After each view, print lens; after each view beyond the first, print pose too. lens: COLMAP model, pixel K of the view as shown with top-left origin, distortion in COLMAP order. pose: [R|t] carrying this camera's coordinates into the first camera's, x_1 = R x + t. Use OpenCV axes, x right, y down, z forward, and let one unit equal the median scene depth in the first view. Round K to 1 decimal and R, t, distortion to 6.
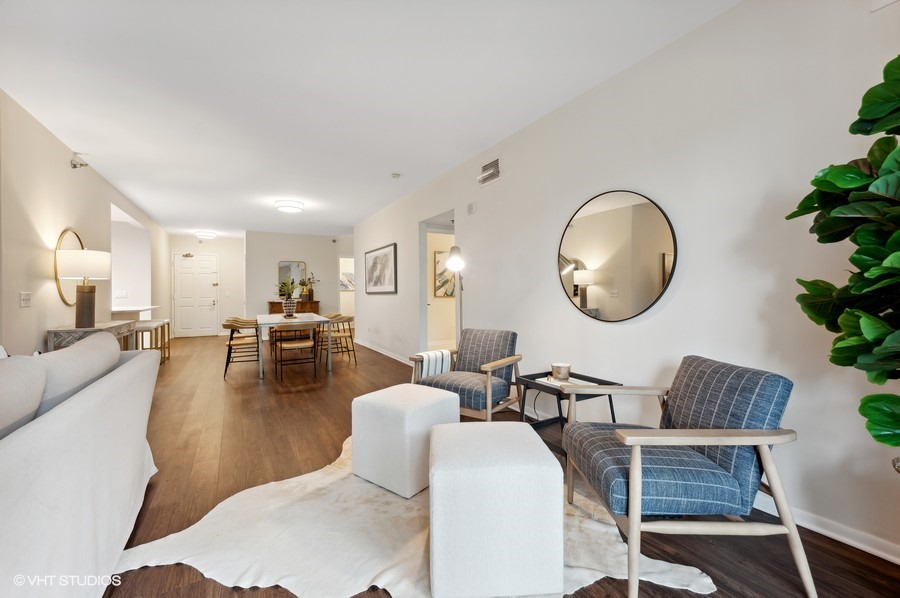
lens RADIAL K [[365.8, 0, 451.9], [0, 365.8, 292.4], [0, 0, 1]] dist [0.000397, 0.000003]
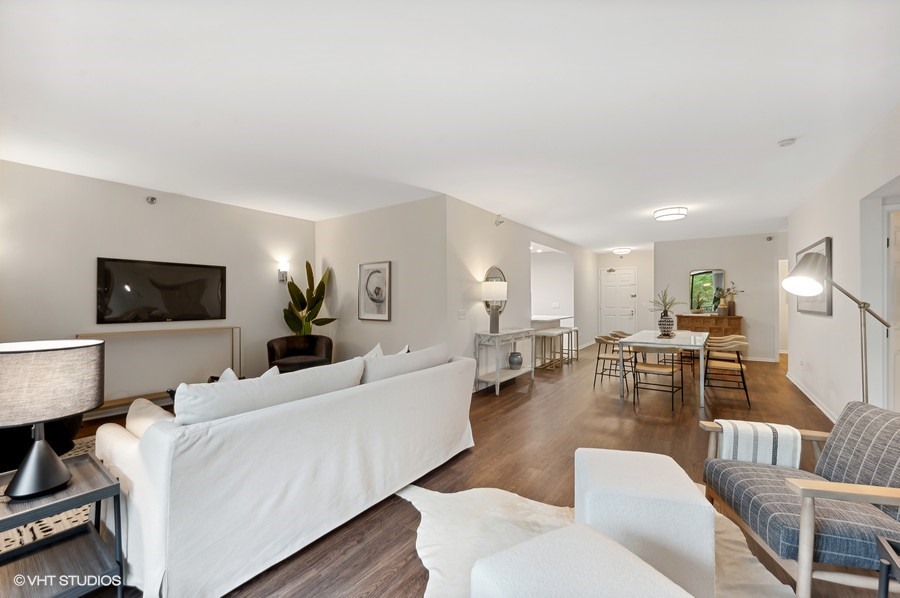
lens RADIAL K [[362.6, 0, 448.3], [0, 362.6, 300.0], [0, 0, 1]] dist [-0.001297, -0.000245]
pose [[0.406254, 0.009900, -0.913706, 0.158509], [-0.001901, 0.999948, 0.009989, -0.030839], [0.913758, -0.002322, 0.406252, 0.134652]]
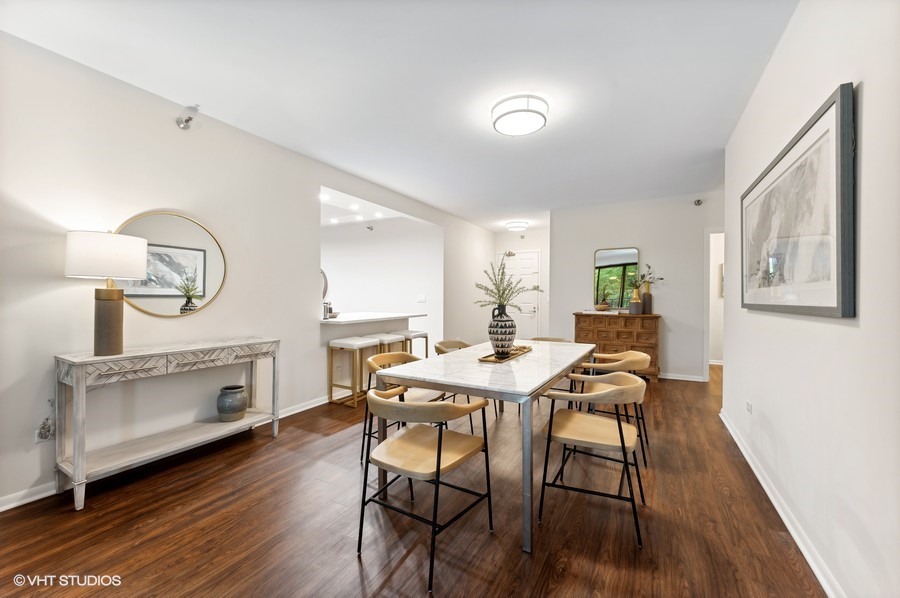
lens RADIAL K [[362.6, 0, 448.3], [0, 362.6, 300.0], [0, 0, 1]] dist [-0.001297, -0.000245]
pose [[0.510445, 0.020603, -0.859664, -0.090497], [-0.010308, 0.999788, 0.017841, -0.009889], [0.859849, -0.000245, 0.510549, 0.698861]]
